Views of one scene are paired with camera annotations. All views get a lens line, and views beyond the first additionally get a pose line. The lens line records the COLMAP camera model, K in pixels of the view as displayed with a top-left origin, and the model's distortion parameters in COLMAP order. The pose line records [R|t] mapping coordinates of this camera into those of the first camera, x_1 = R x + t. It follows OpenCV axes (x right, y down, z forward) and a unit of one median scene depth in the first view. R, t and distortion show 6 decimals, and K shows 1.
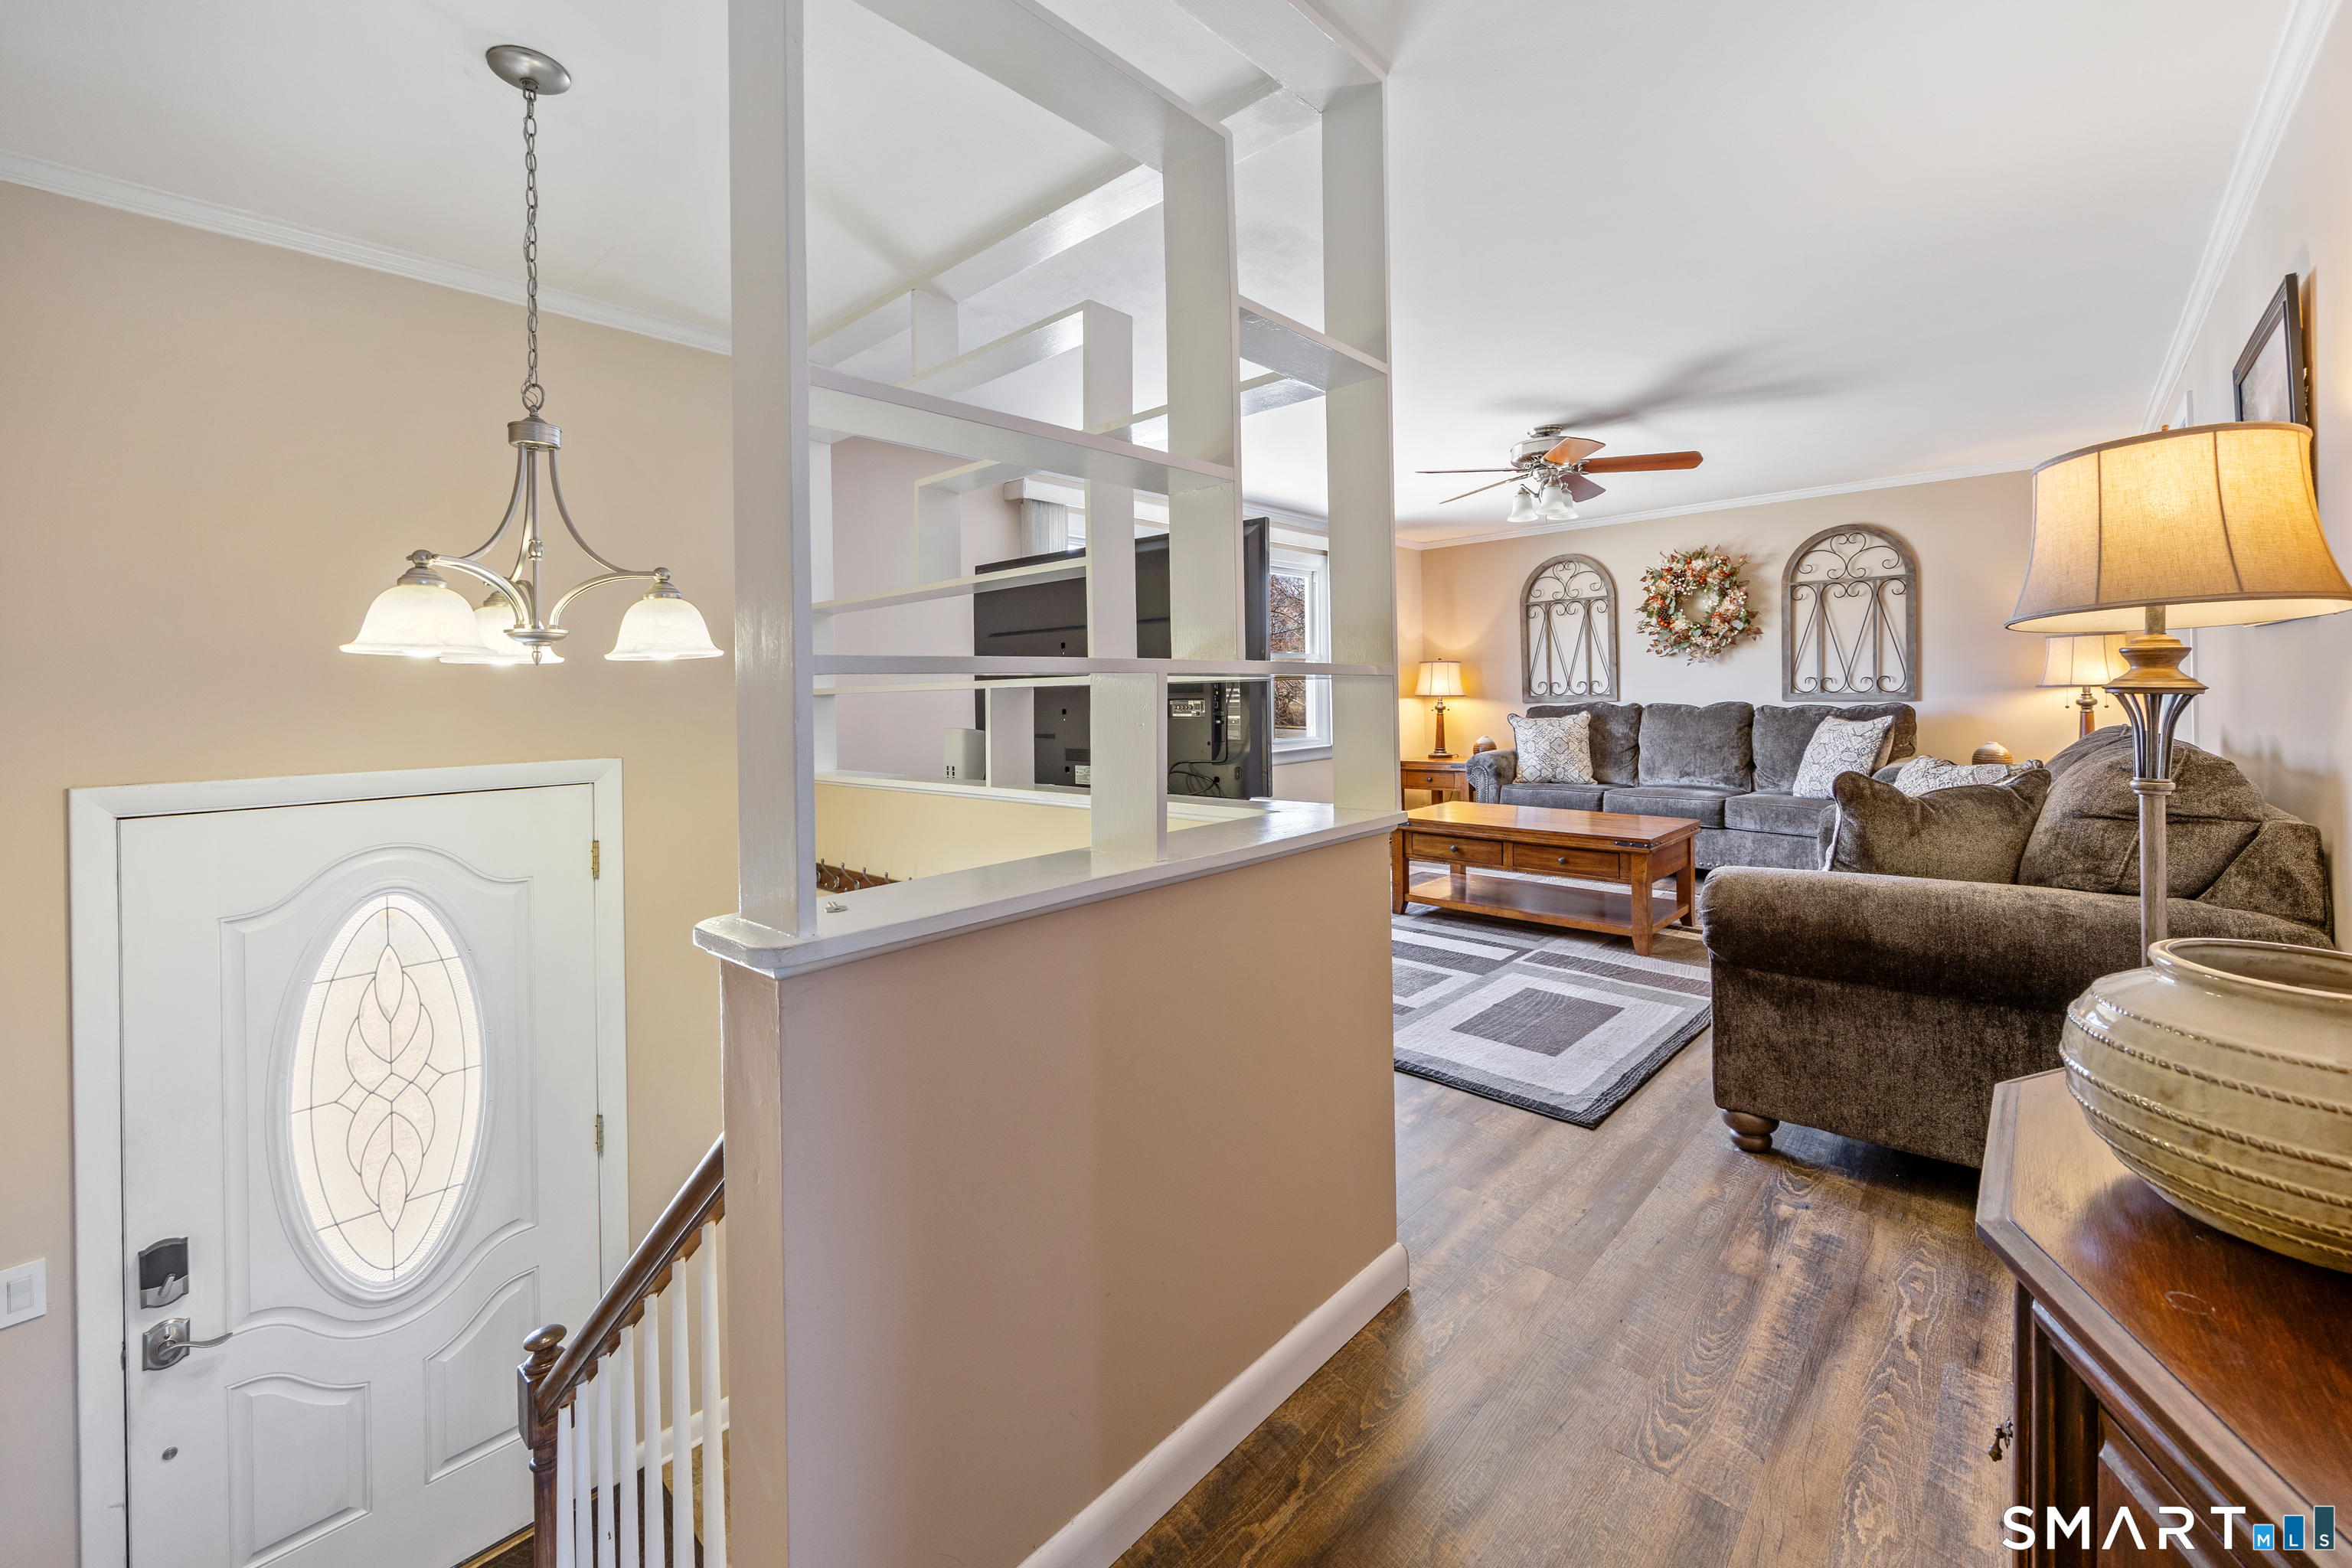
lens RADIAL K [[905.9, 0, 1229.7], [0, 905.9, 700.1], [0, 0, 1]] dist [-0.000888, 0.000108]
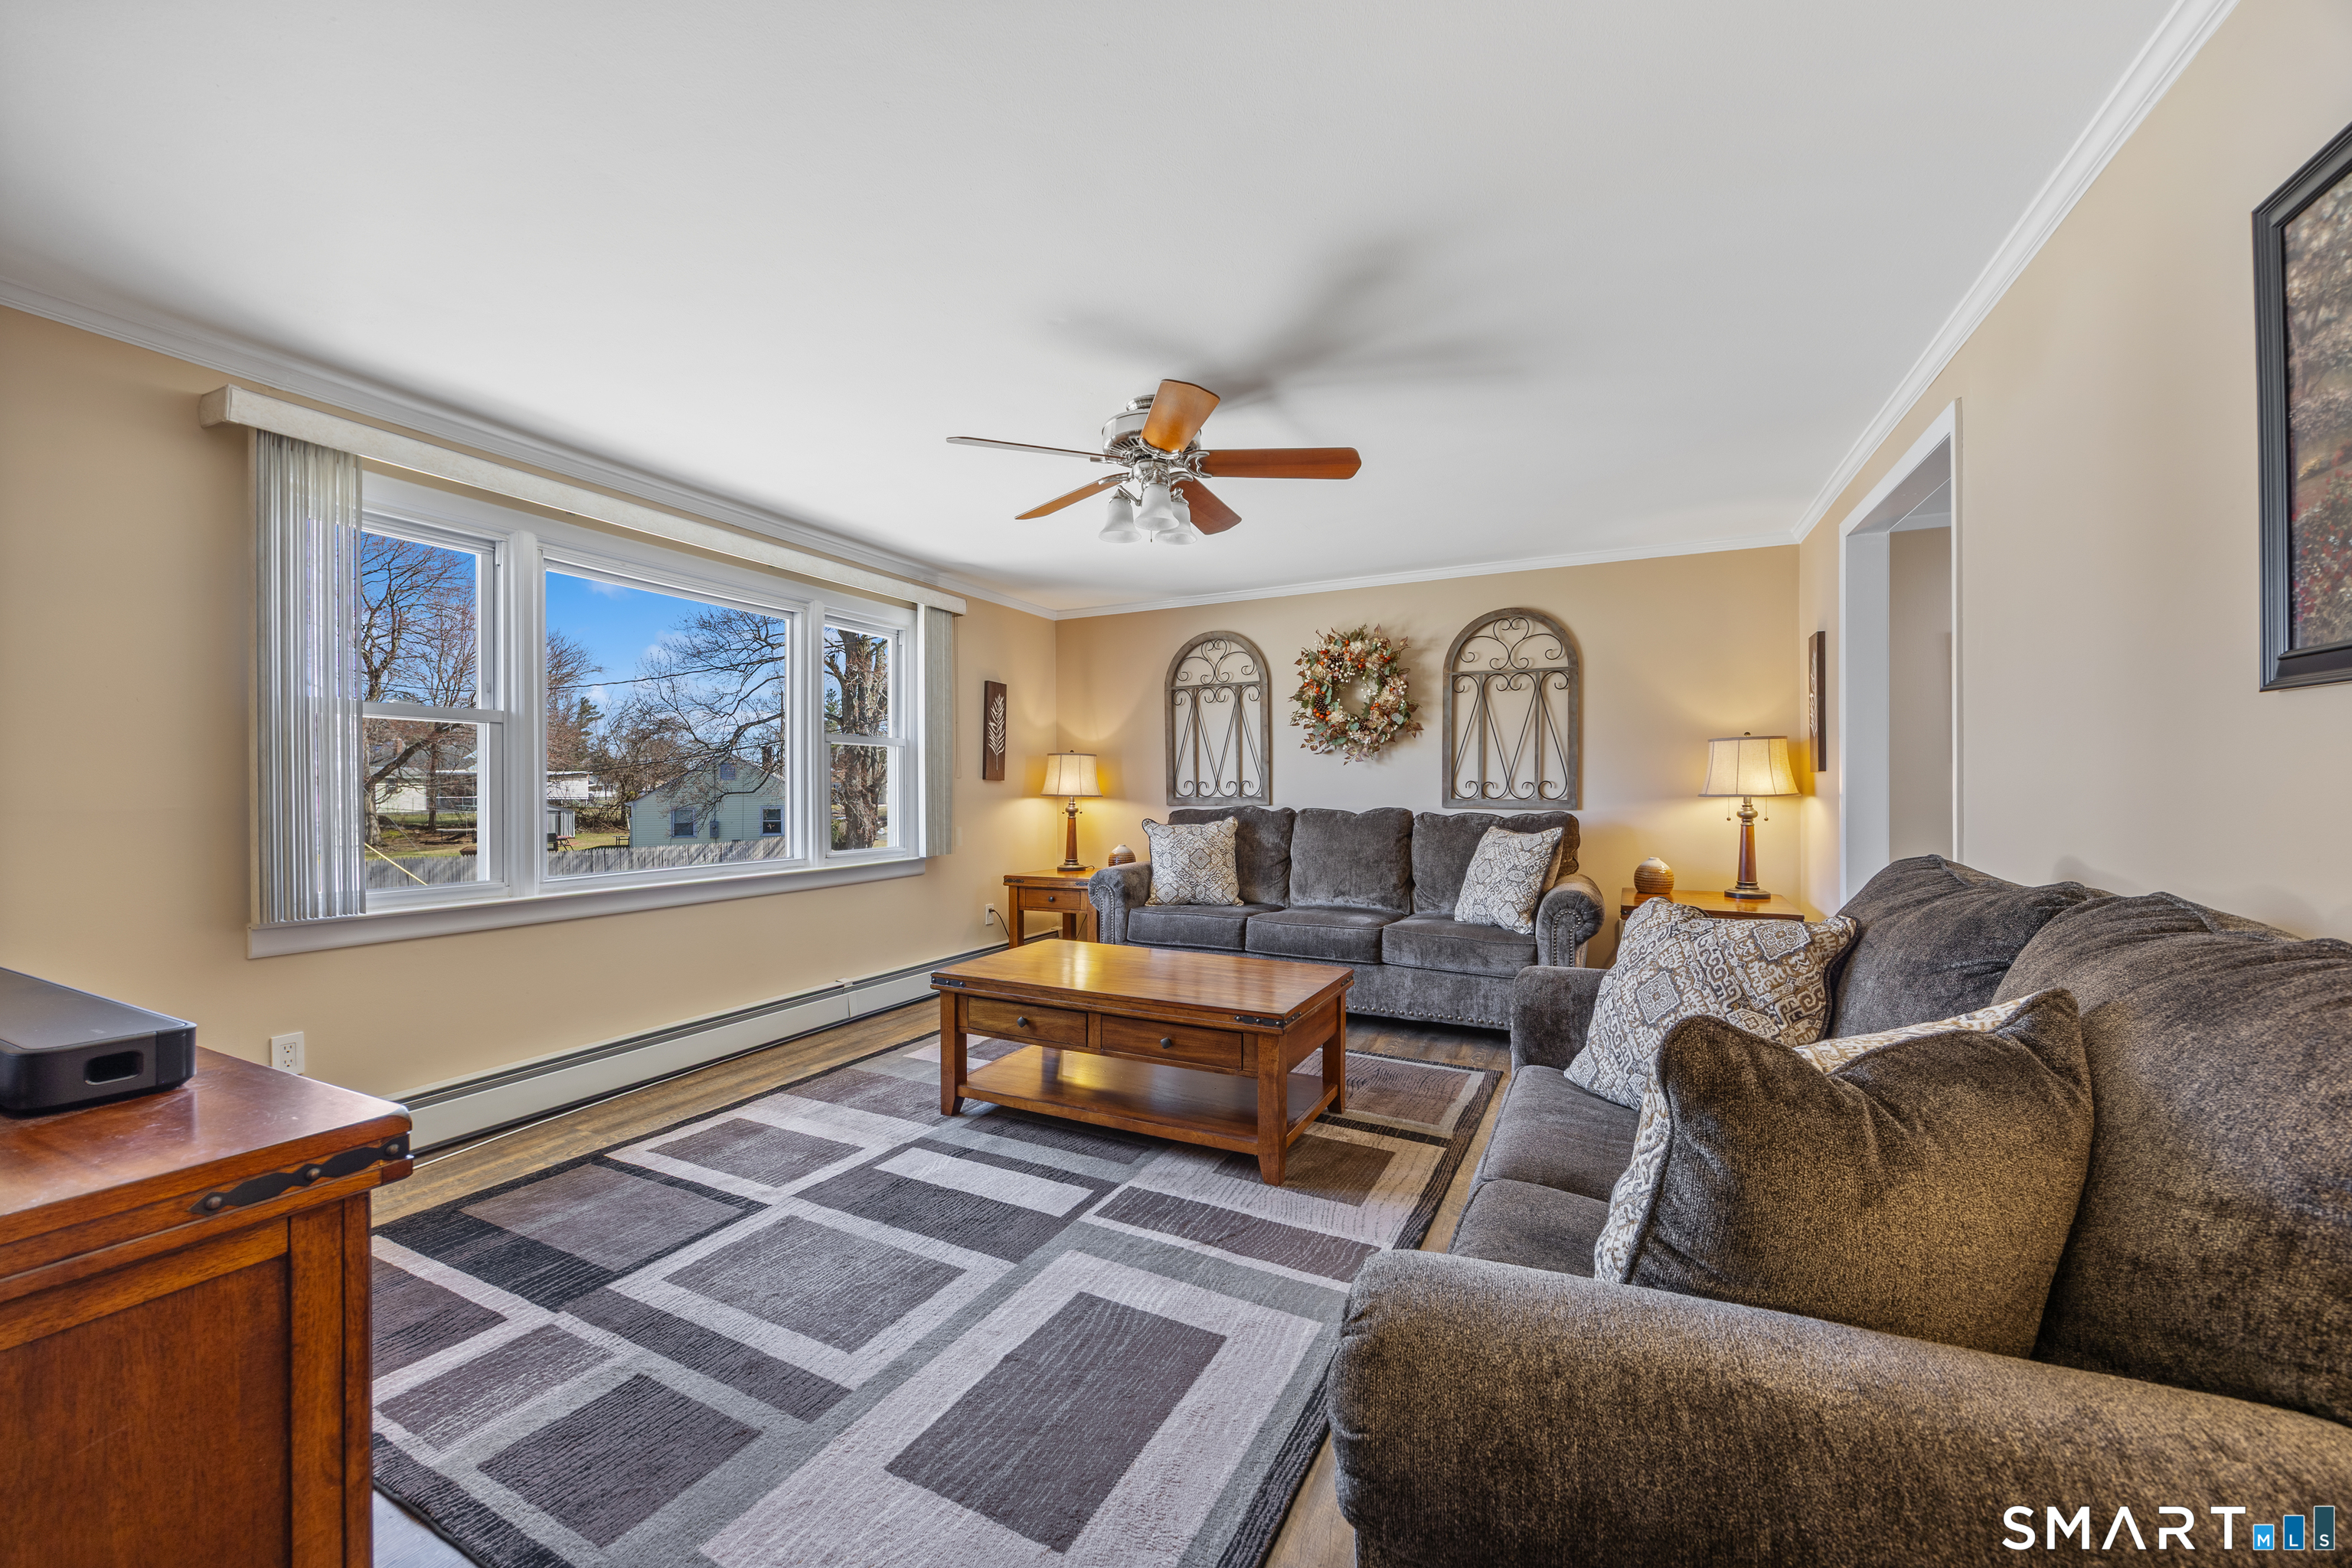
lens RADIAL K [[905.9, 0, 1173.5], [0, 905.9, 788.9], [0, 0, 1]] dist [-0.000888, 0.000108]
pose [[0.962080, 0.017349, 0.272215, 0.131651], [-0.014431, 0.999815, -0.012720, -0.002346], [-0.272385, 0.008309, 0.962152, 0.246351]]
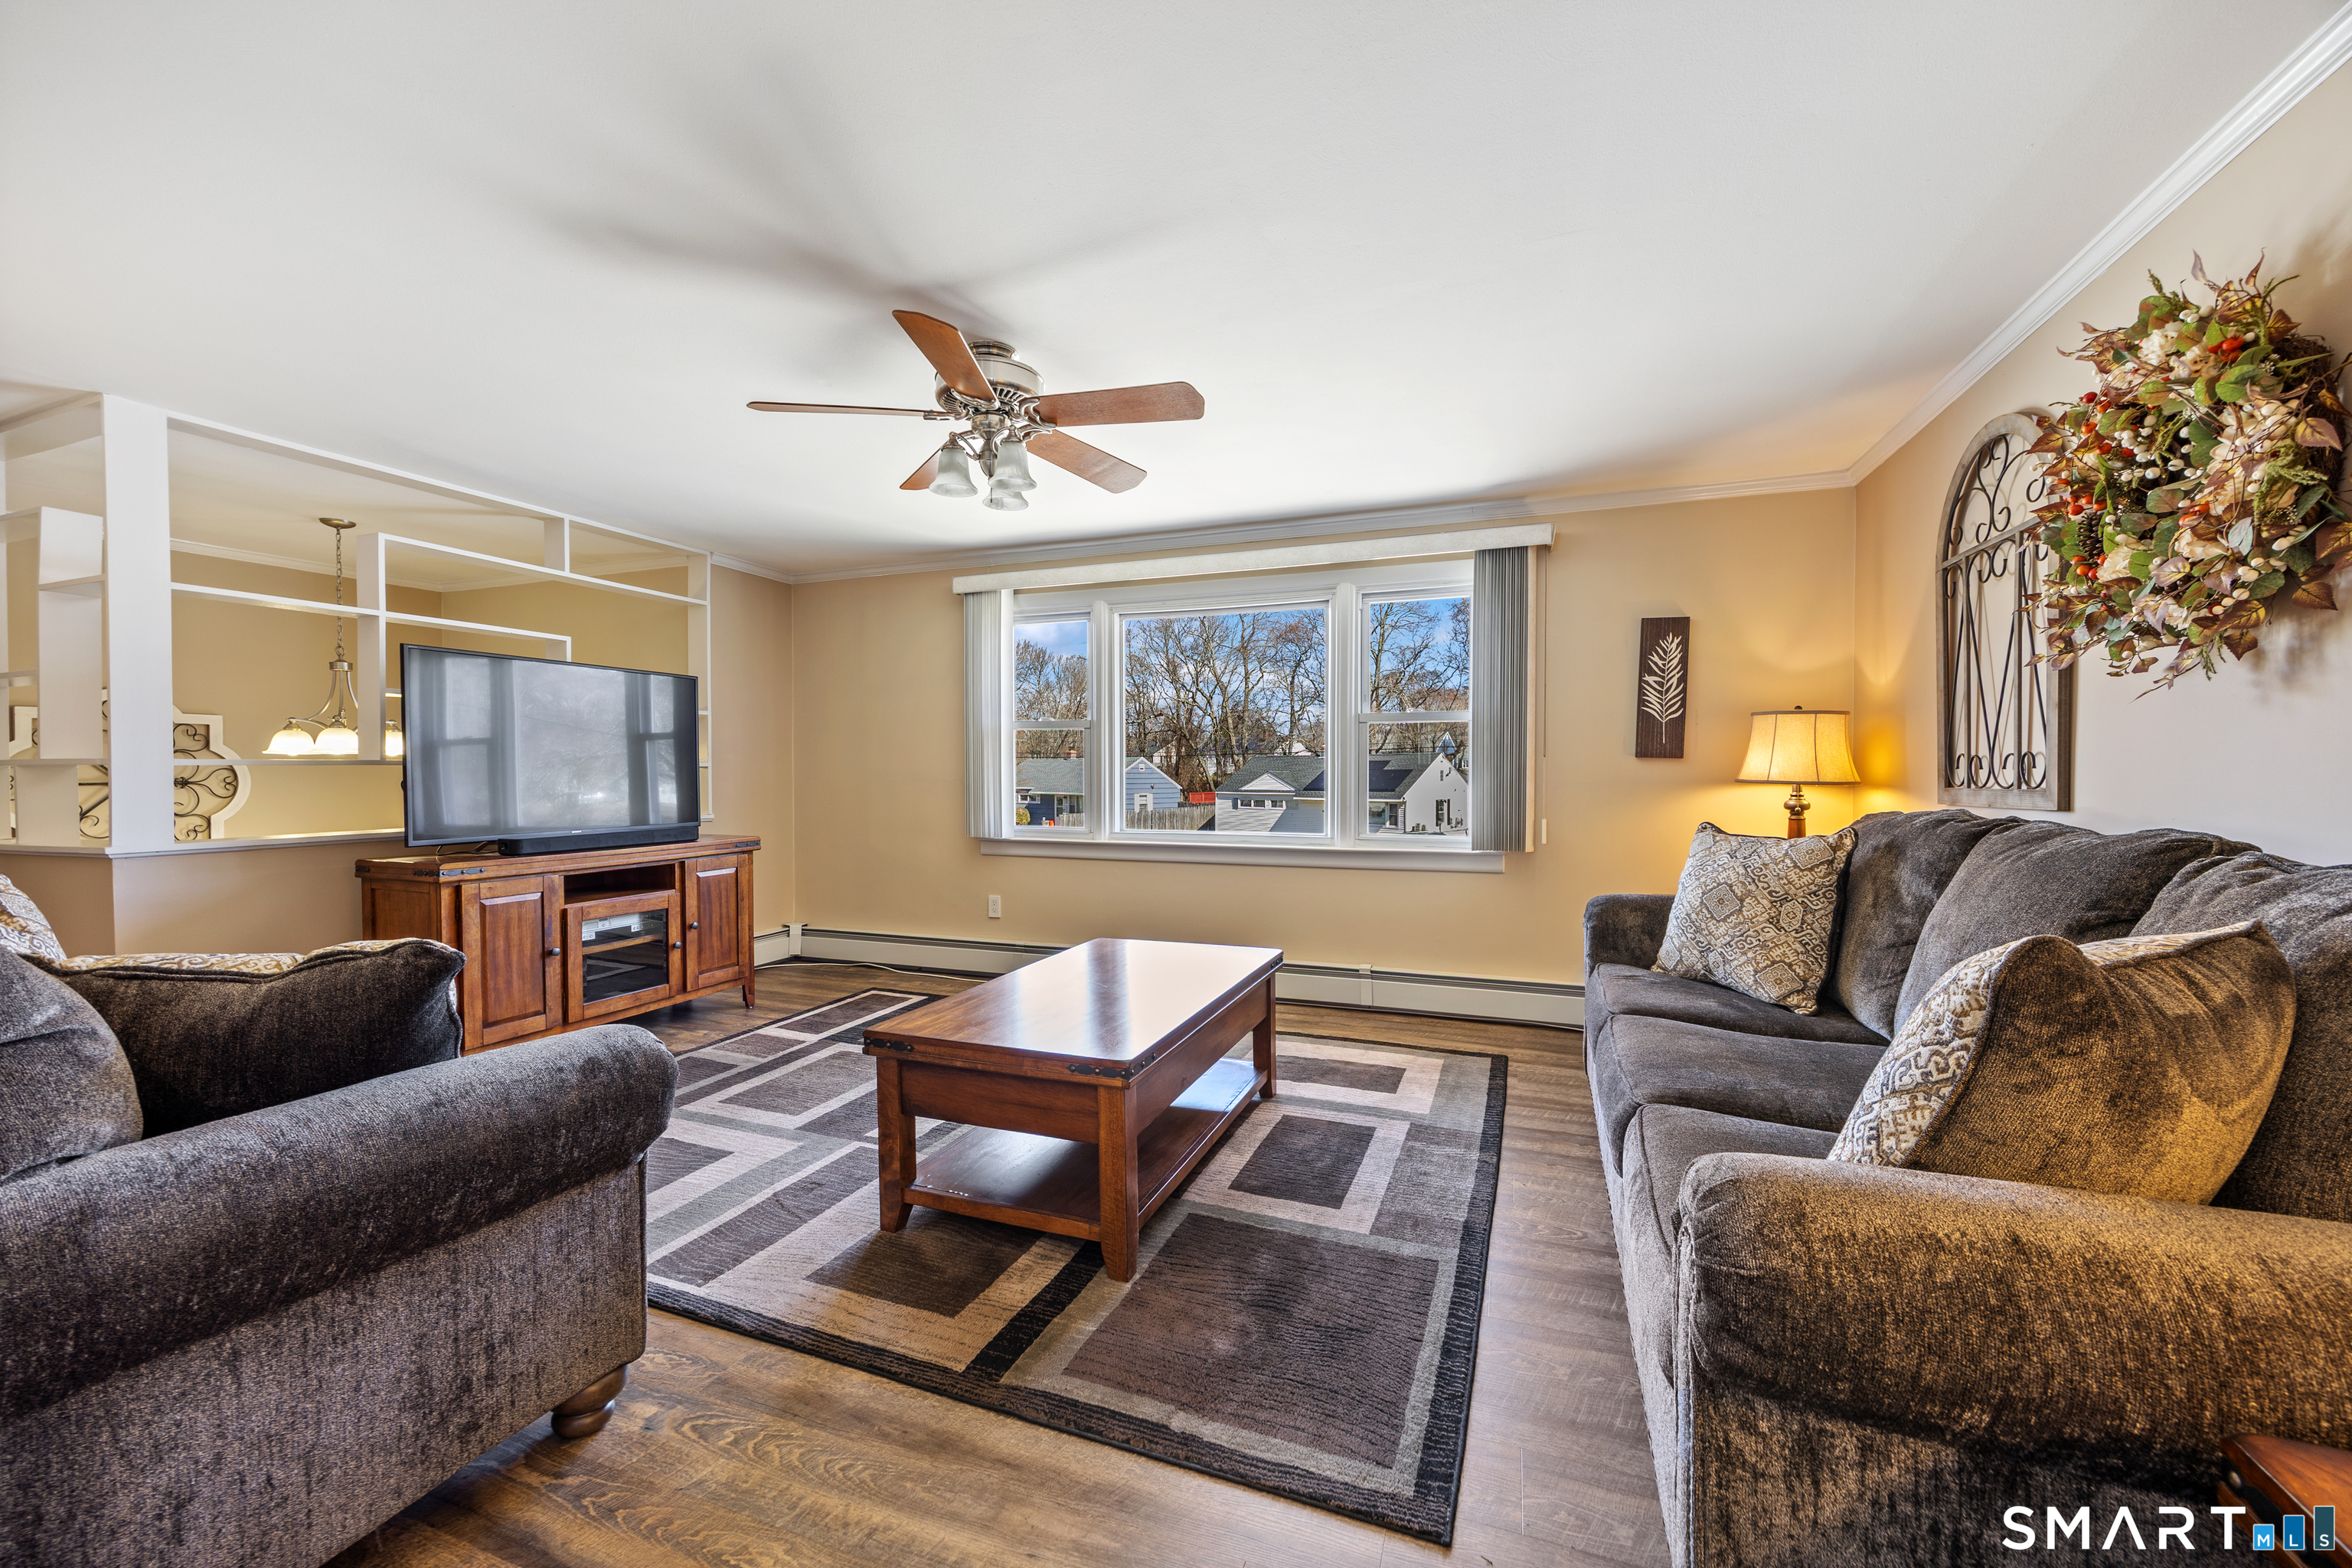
lens RADIAL K [[905.9, 0, 1185.7], [0, 905.9, 780.7], [0, 0, 1]] dist [-0.000888, 0.000108]
pose [[0.362602, 0.023479, -0.931648, 0.779145], [-0.012816, 0.999714, 0.020206, -0.014004], [0.931856, 0.004613, 0.362799, 0.693373]]
